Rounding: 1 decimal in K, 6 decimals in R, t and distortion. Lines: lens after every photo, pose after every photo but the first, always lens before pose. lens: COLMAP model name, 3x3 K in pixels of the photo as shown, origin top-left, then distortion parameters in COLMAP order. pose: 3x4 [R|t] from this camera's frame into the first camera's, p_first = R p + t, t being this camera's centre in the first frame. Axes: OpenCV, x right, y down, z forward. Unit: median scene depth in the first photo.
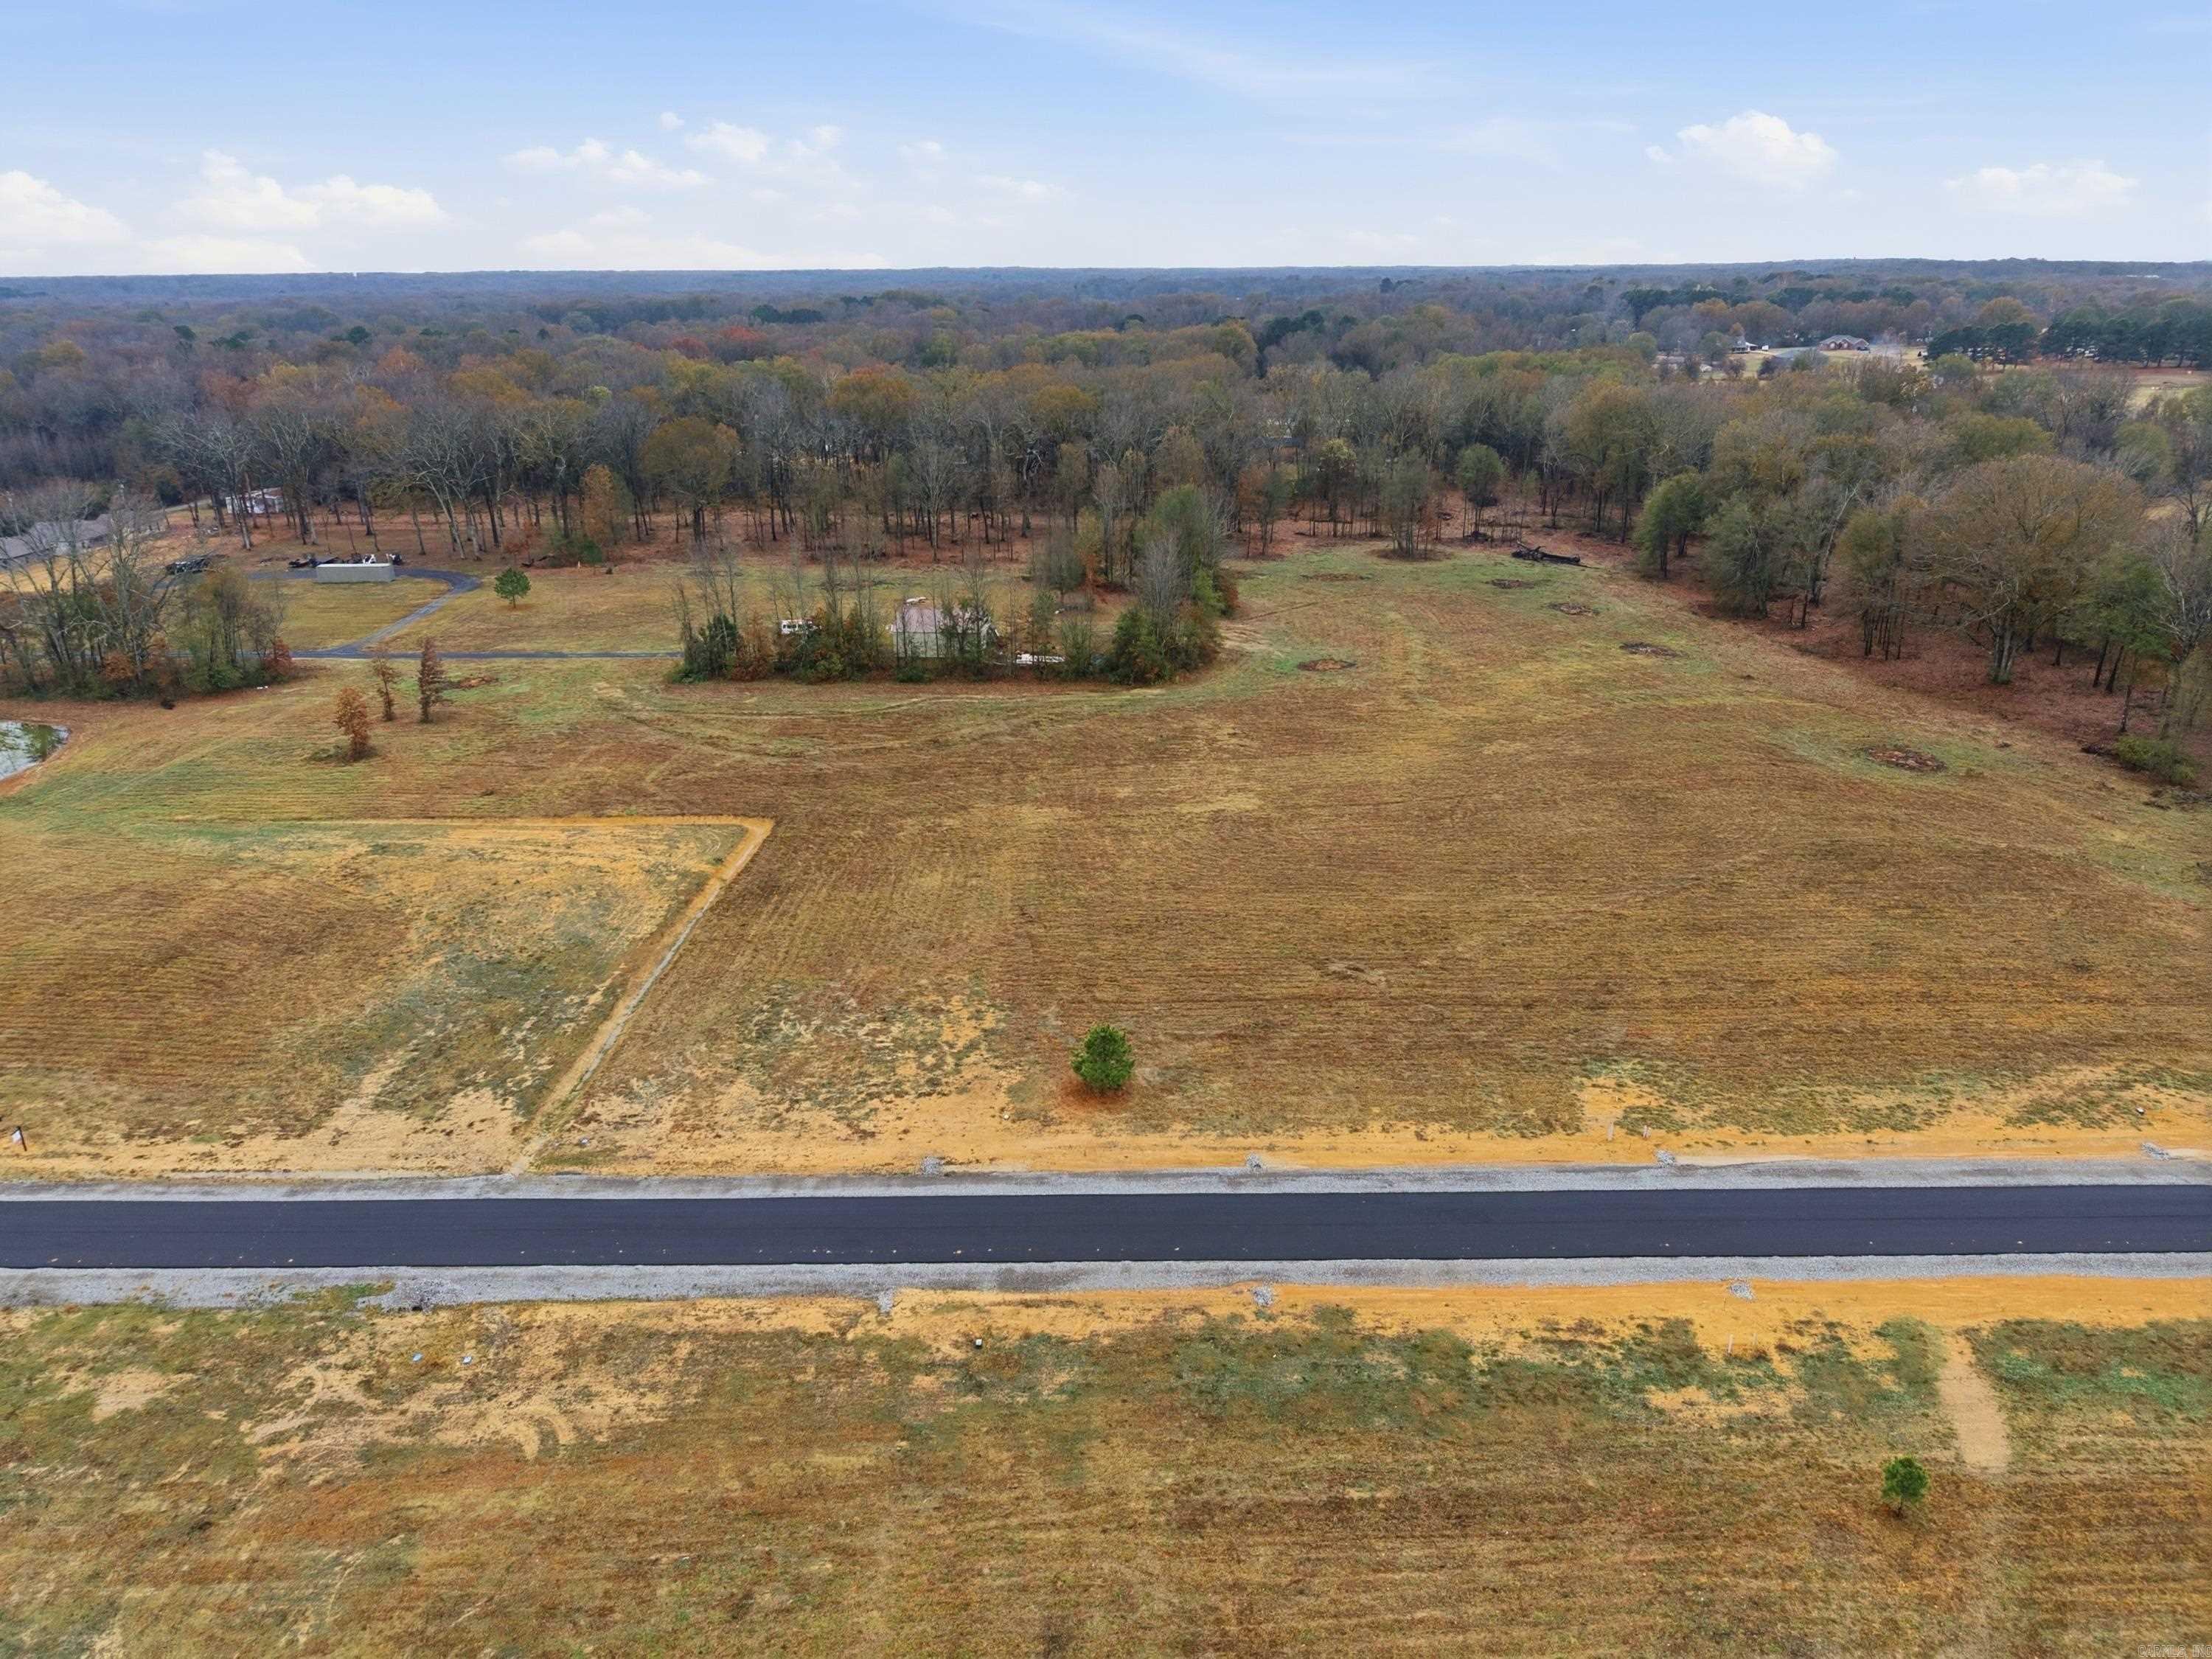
lens RADIAL K [[1485.7, 0, 1110.6], [0, 1485.7, 816.7], [0, 0, 1]] dist [0.023145, -0.025632]
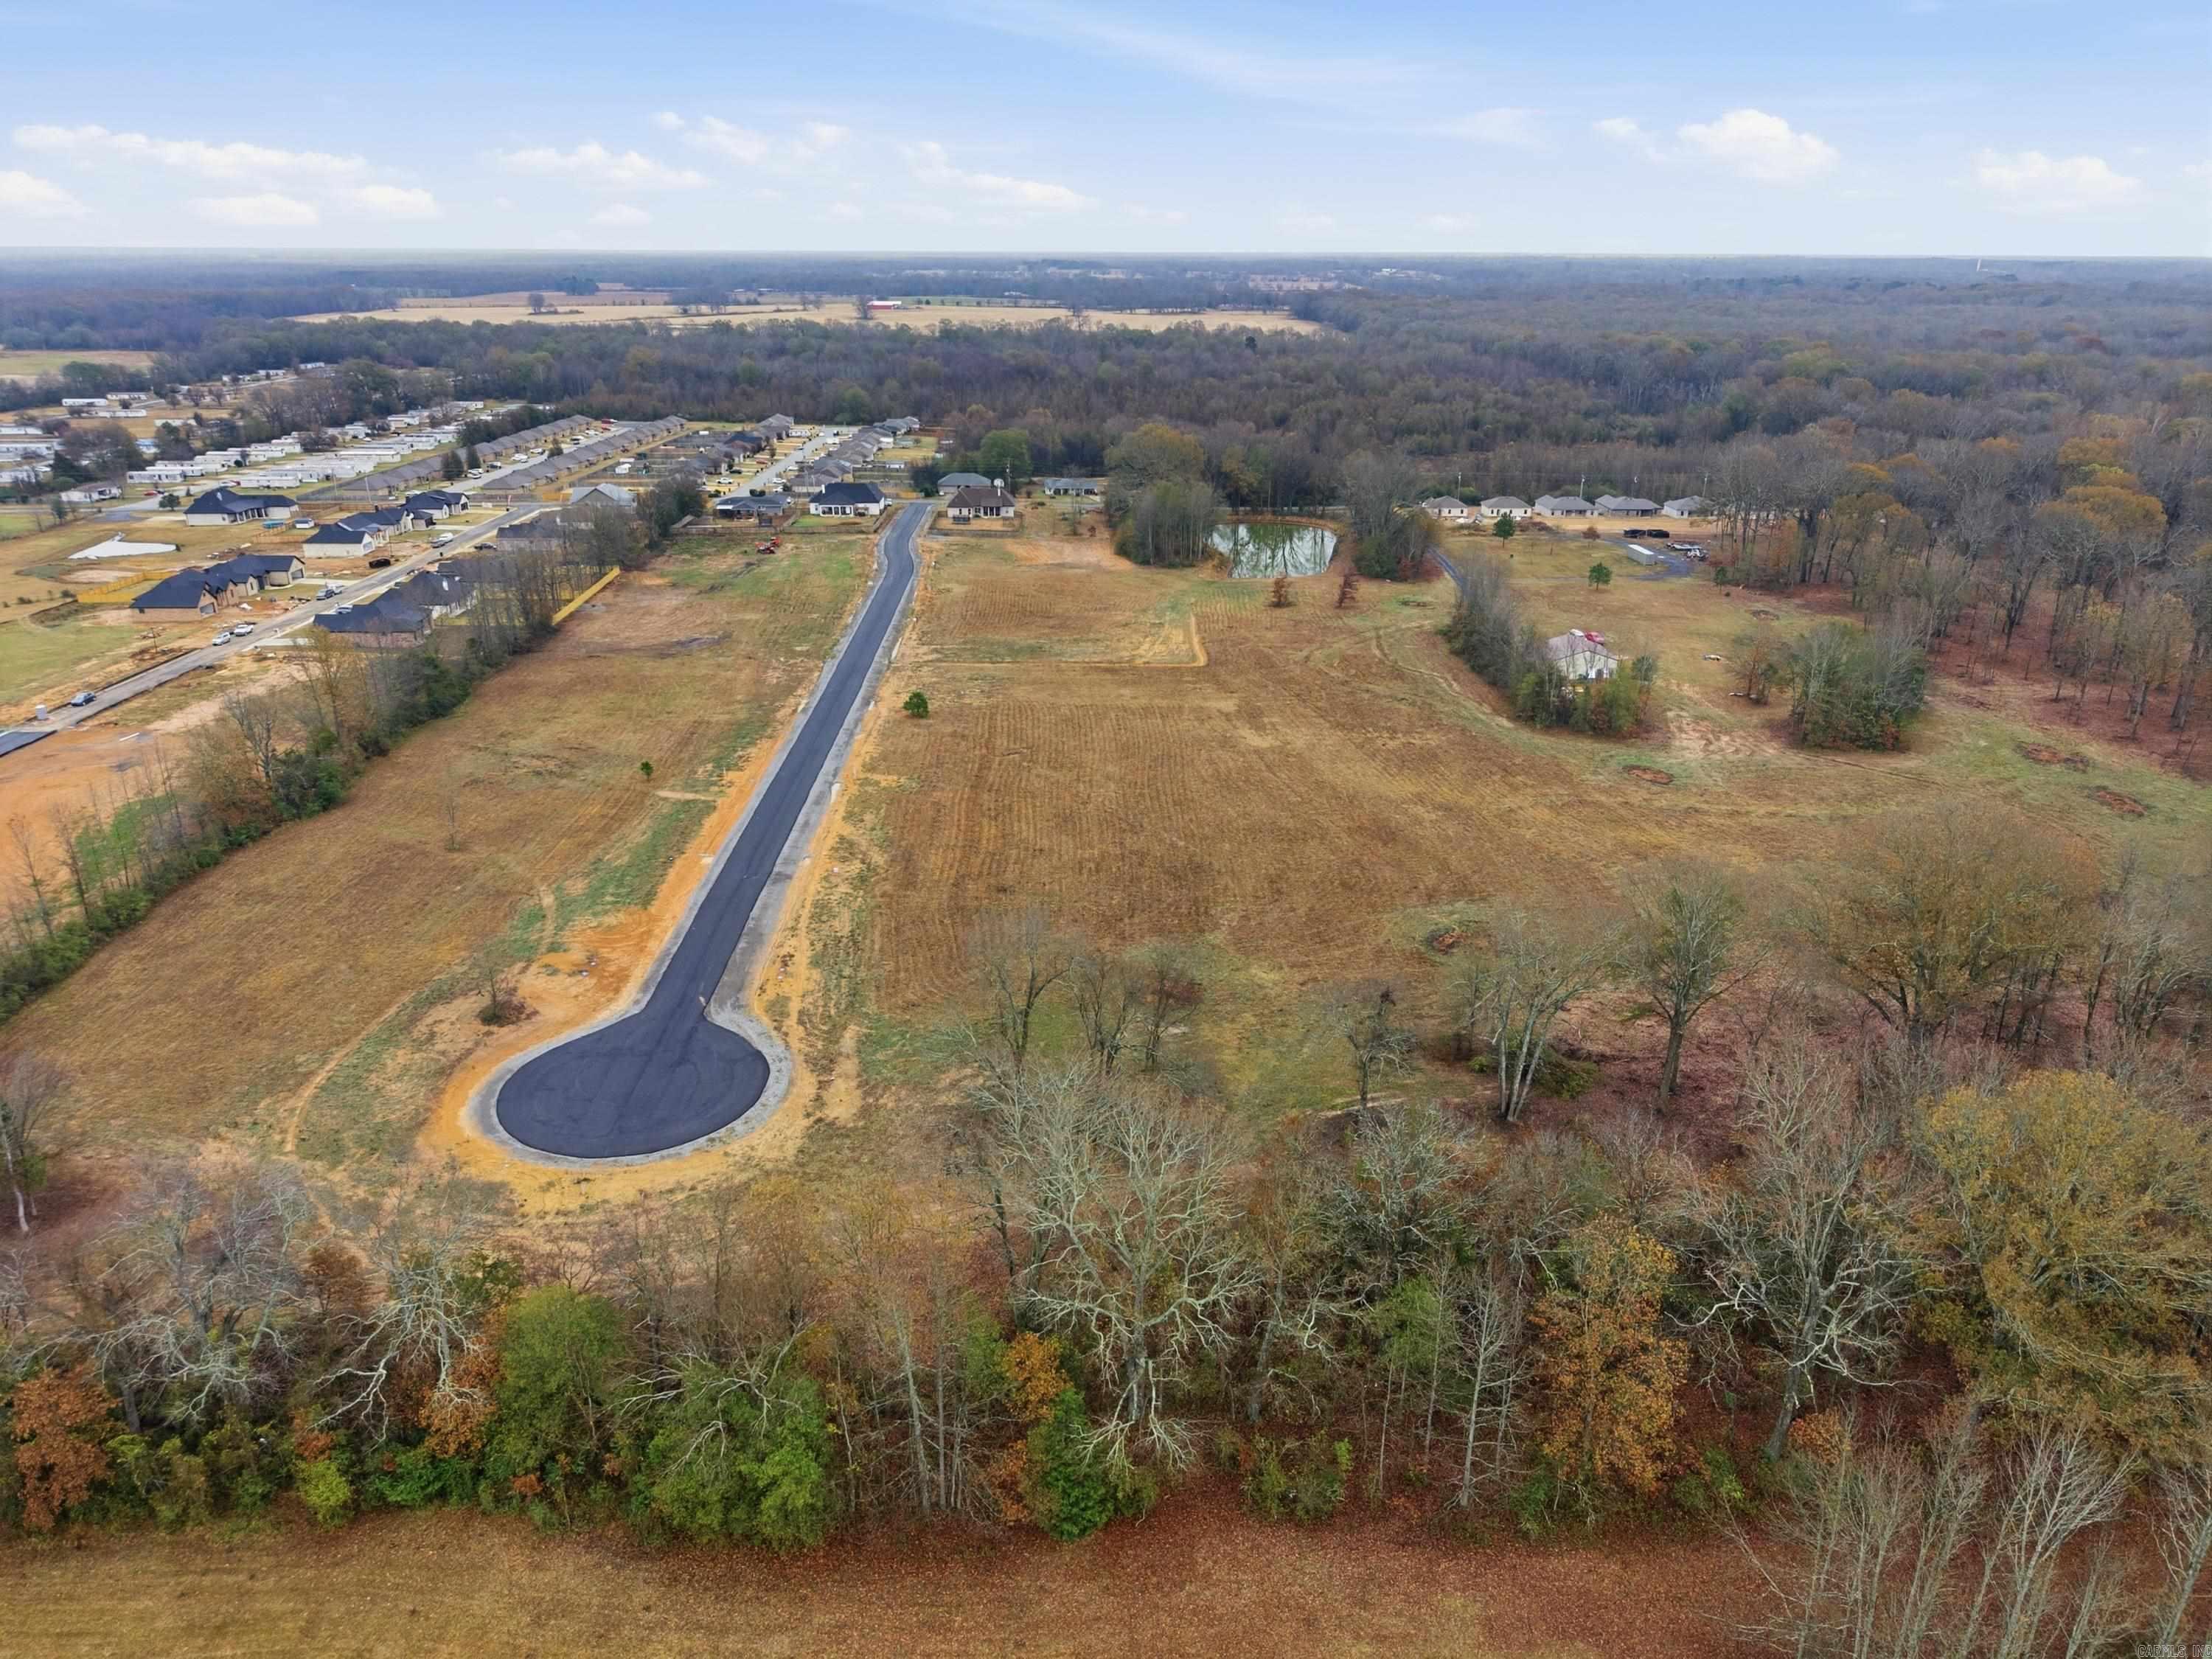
lens RADIAL K [[1448.5, 0, 1113.3], [0, 1448.5, 885.5], [0, 0, 1]] dist [0.061069, -0.092040]
pose [[0.031433, 0.405059, -0.913750, 3.071541], [-0.350667, 0.860560, 0.369417, -0.775930], [0.935973, 0.308810, 0.169091, 1.241389]]
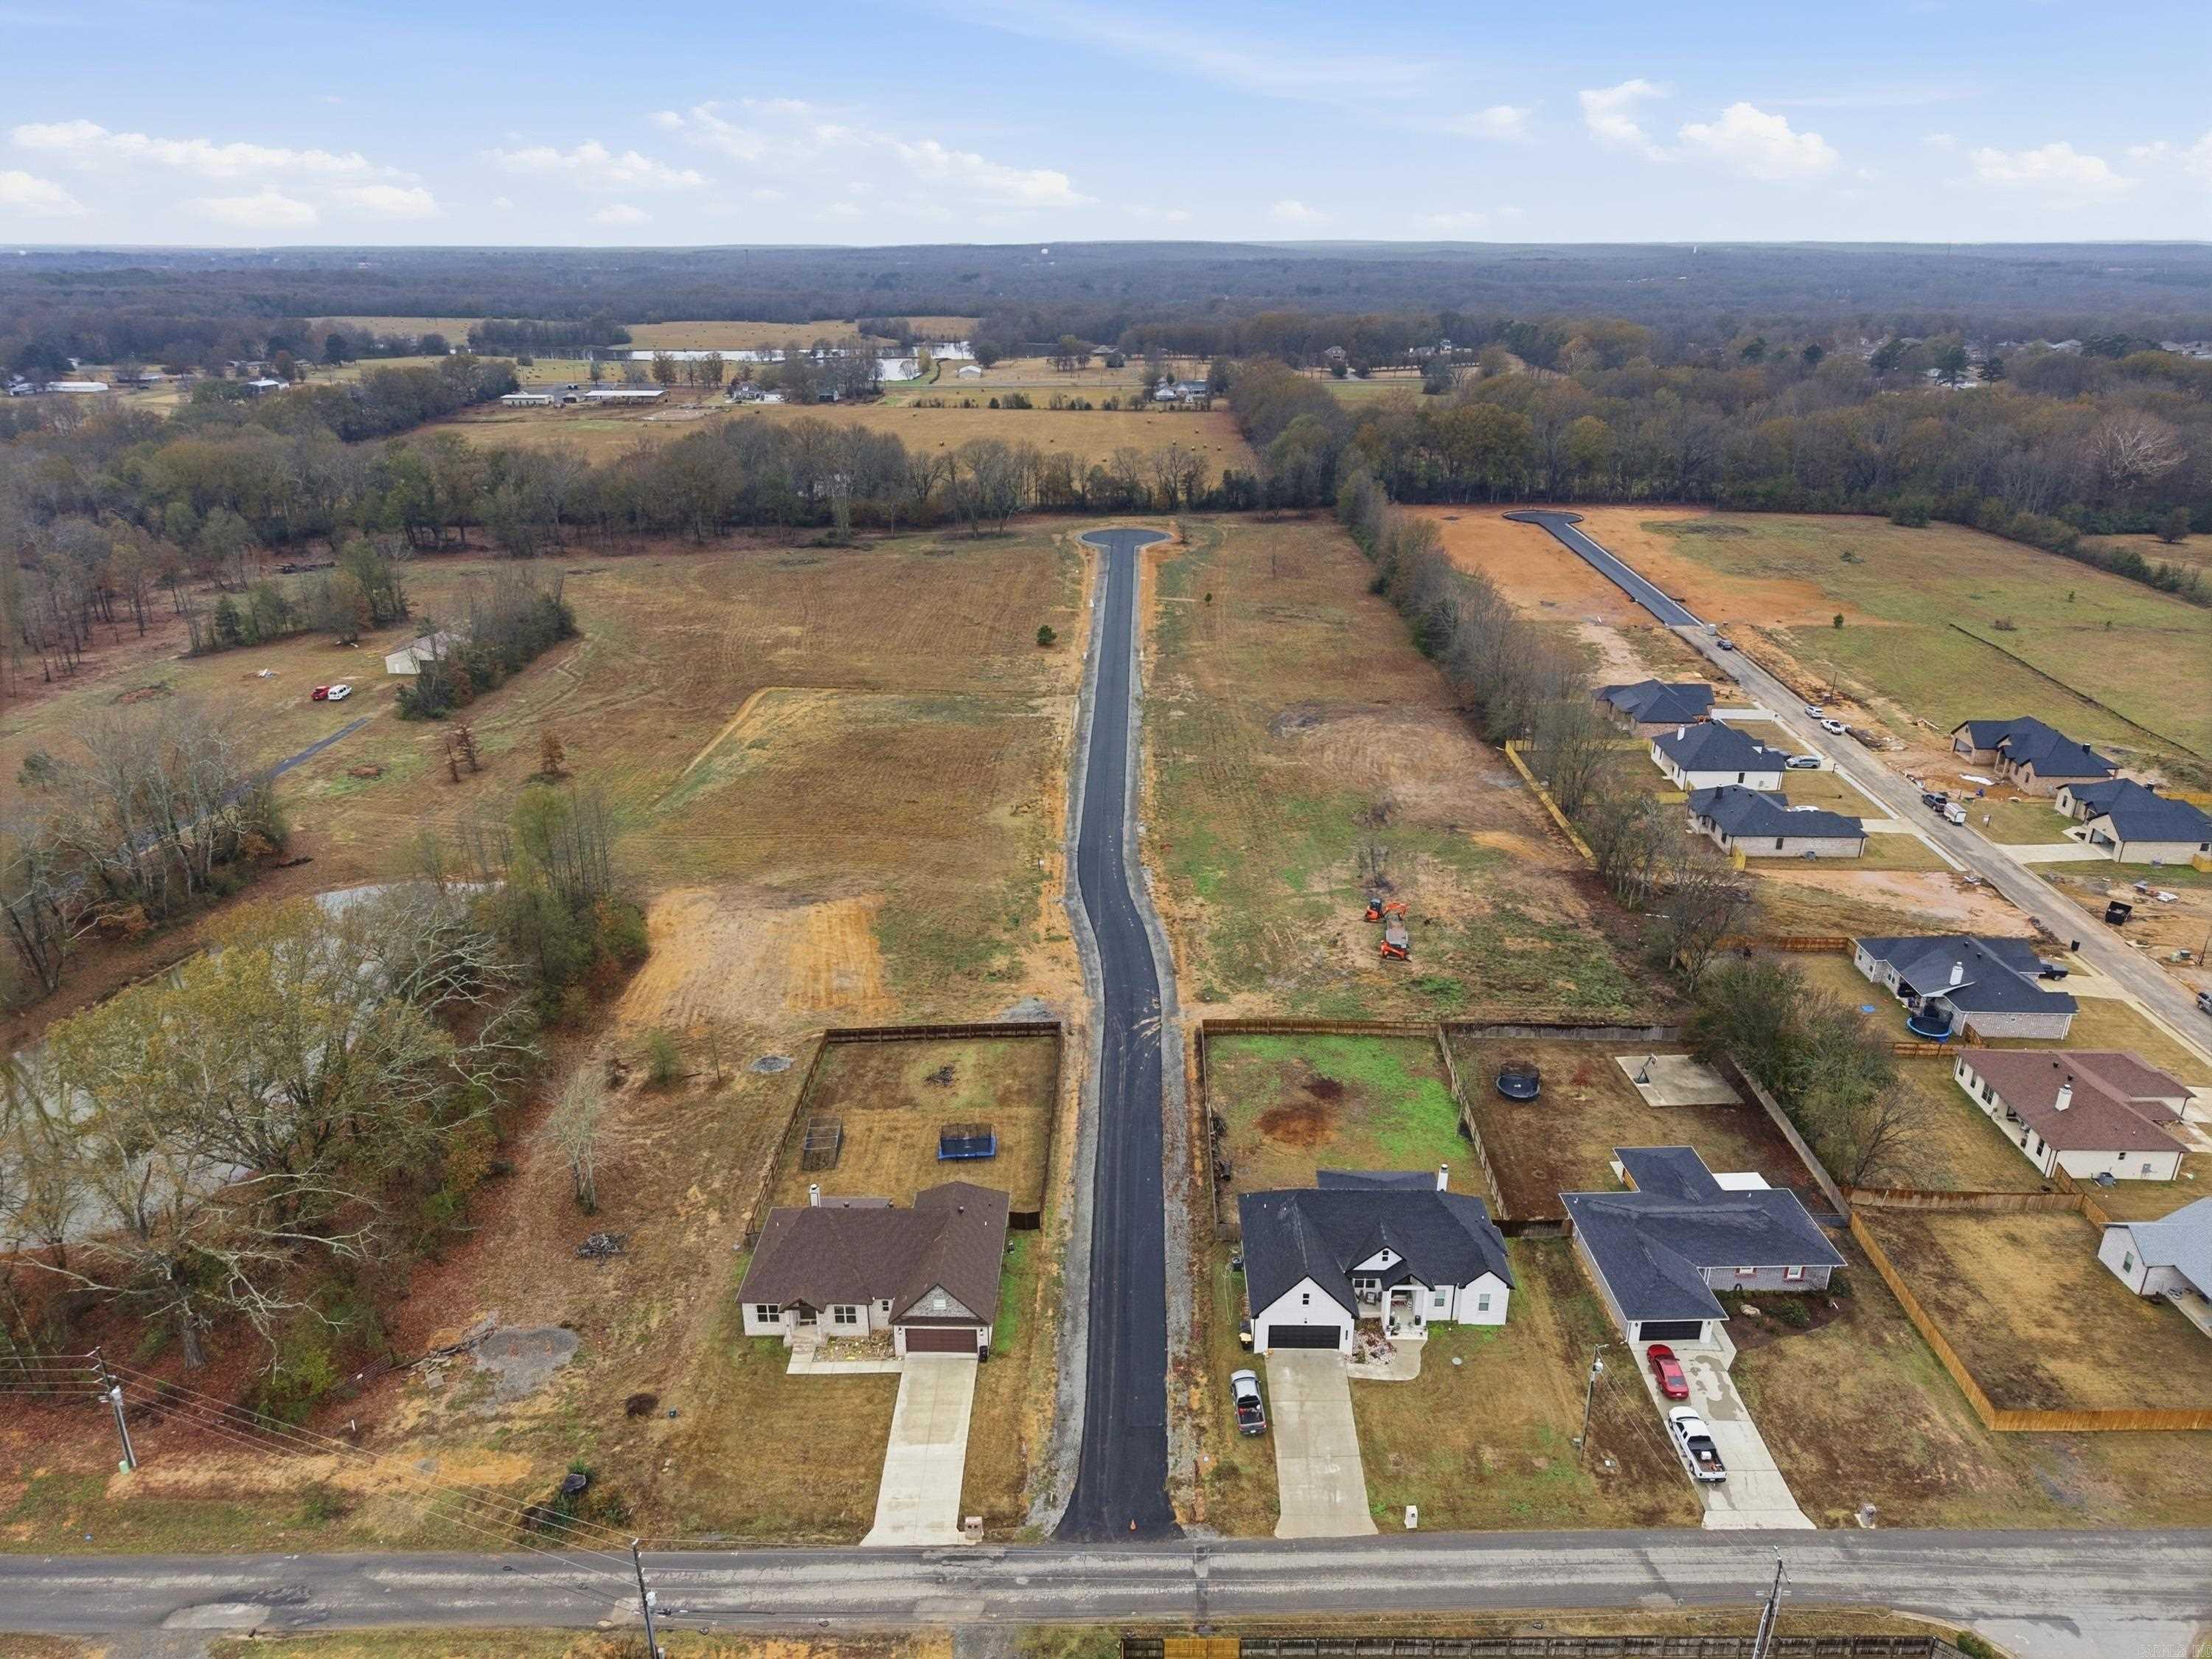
lens RADIAL K [[1485.7, 0, 1110.6], [0, 1485.7, 816.7], [0, 0, 1]] dist [0.023145, -0.025632]
pose [[0.019705, -0.358983, 0.933136, -3.995524], [0.345668, 0.878208, 0.330553, -0.643906], [-0.938150, 0.316042, 0.141394, 0.664609]]
